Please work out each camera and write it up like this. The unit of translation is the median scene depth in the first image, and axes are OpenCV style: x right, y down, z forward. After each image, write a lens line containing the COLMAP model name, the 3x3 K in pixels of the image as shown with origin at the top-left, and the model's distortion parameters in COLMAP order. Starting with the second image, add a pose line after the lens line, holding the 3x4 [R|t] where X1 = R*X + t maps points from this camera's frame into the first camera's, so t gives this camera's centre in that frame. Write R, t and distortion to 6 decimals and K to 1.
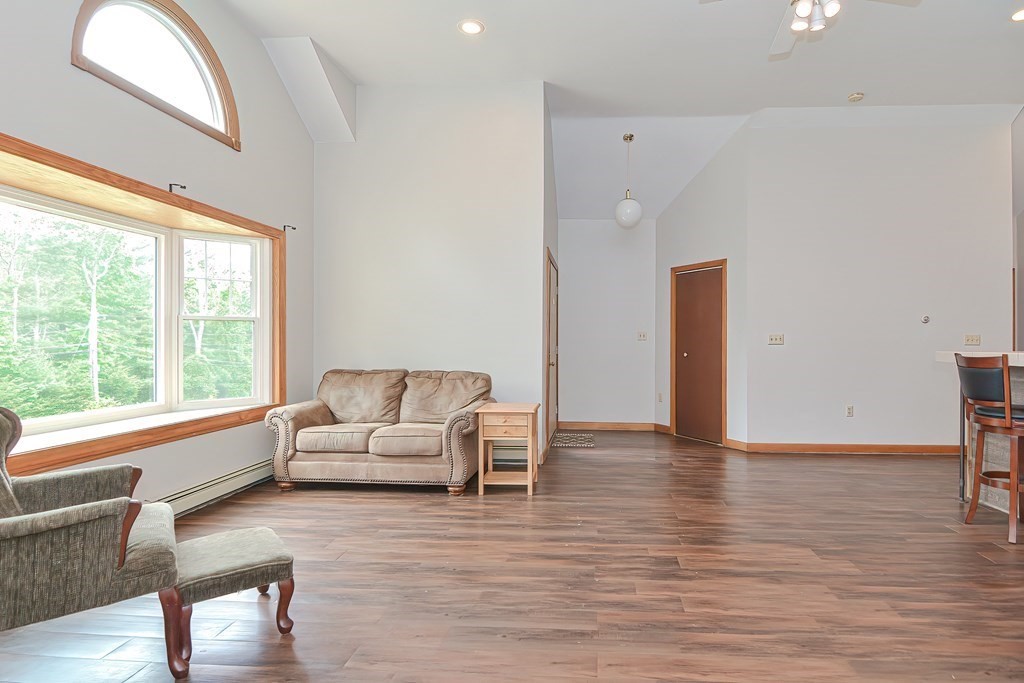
lens RADIAL K [[529.8, 0, 571.1], [0, 529.8, 341.1], [0, 0, 1]] dist [0.001743, -0.013321]
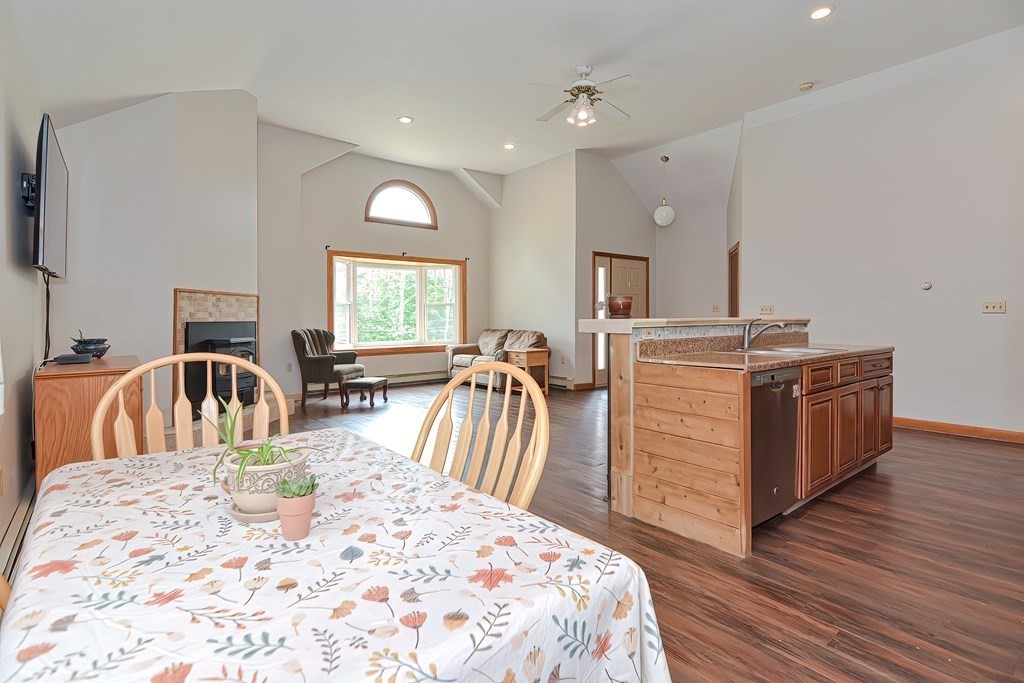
lens RADIAL K [[505.4, 0, 509.5], [0, 505.4, 317.7], [0, 0, 1]] dist [-0.003927, -0.001206]
pose [[0.668568, -0.001766, -0.743649, 1.124125], [0.007600, 0.999961, 0.004458, 0.007578], [0.743612, -0.008632, 0.668556, -0.193873]]
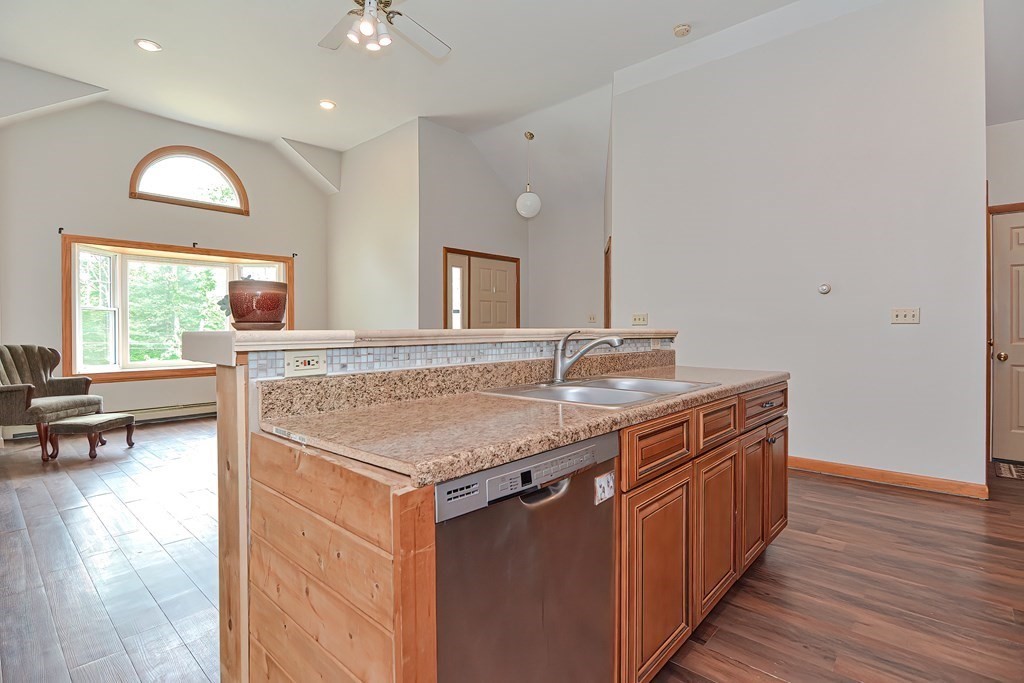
lens RADIAL K [[496.6, 0, 506.5], [0, 496.6, 327.6], [0, 0, 1]] dist [0.003772, -0.008986]
pose [[0.770288, -0.003385, -0.637687, 1.027976], [0.005459, 0.999984, 0.001286, 0.012131], [0.637672, -0.004472, 0.770295, 0.264105]]
